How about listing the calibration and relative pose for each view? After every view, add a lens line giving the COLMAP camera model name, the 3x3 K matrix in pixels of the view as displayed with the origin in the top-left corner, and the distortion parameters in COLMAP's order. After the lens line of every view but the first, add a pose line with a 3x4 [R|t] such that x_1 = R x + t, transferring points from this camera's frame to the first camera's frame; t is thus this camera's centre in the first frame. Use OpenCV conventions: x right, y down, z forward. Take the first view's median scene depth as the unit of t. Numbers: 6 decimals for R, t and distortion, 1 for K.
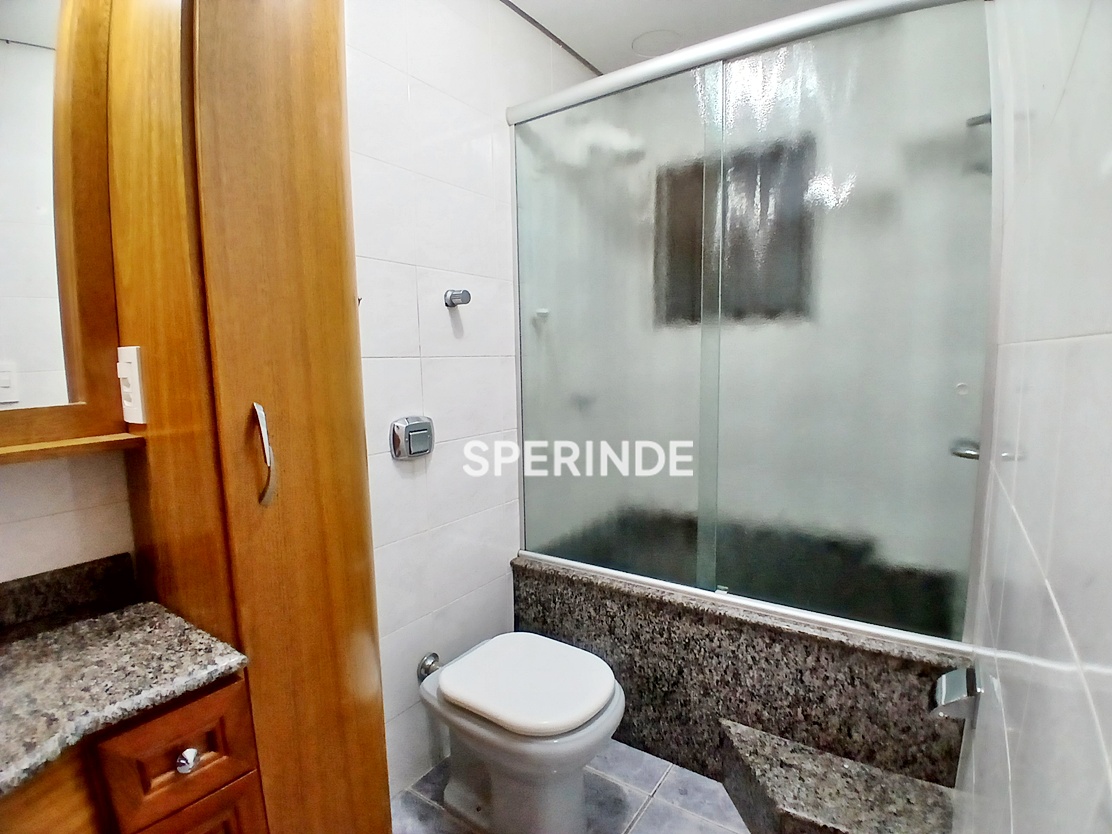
lens RADIAL K [[548.0, 0, 553.4], [0, 548.0, 416.7], [0, 0, 1]] dist [0.002844, -0.041439]
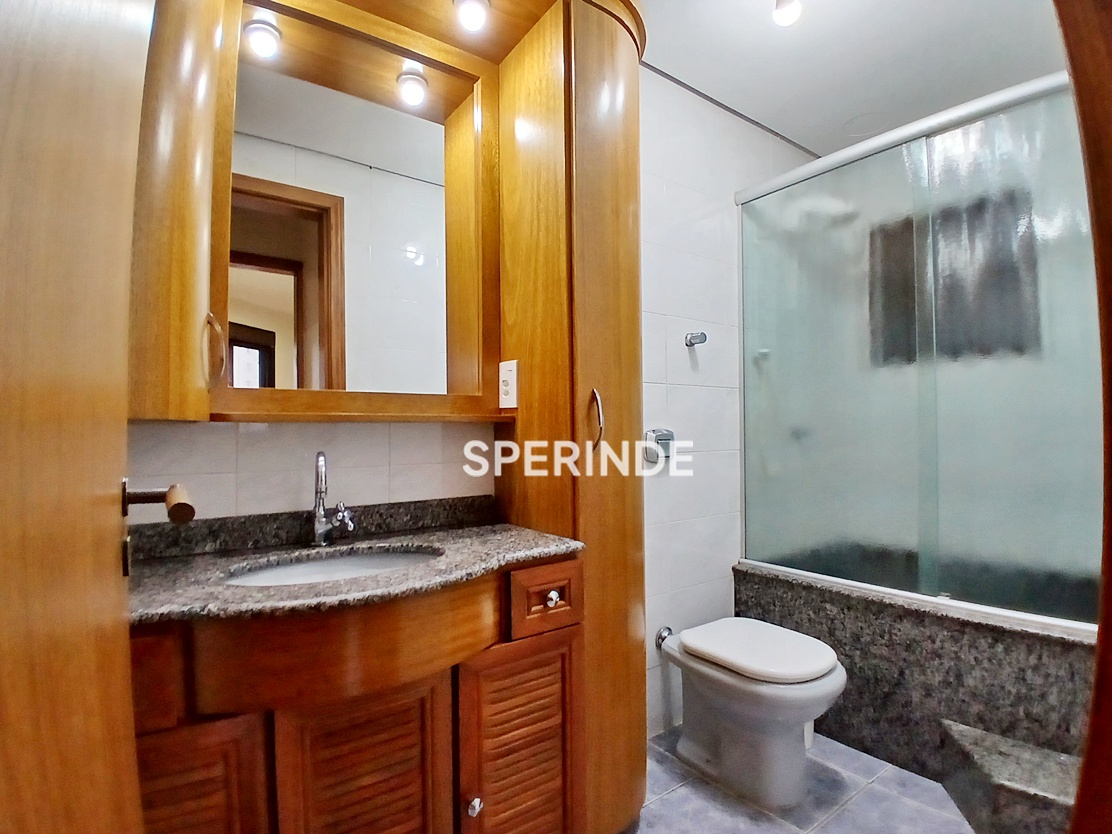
lens RADIAL K [[558.3, 0, 552.0], [0, 558.3, 417.8], [0, 0, 1]] dist [0.004710, -0.046277]
pose [[0.943148, 0.006830, -0.332303, -0.060792], [-0.049702, 0.991445, -0.120689, 0.143647], [0.328636, 0.130344, 0.935419, -0.310209]]
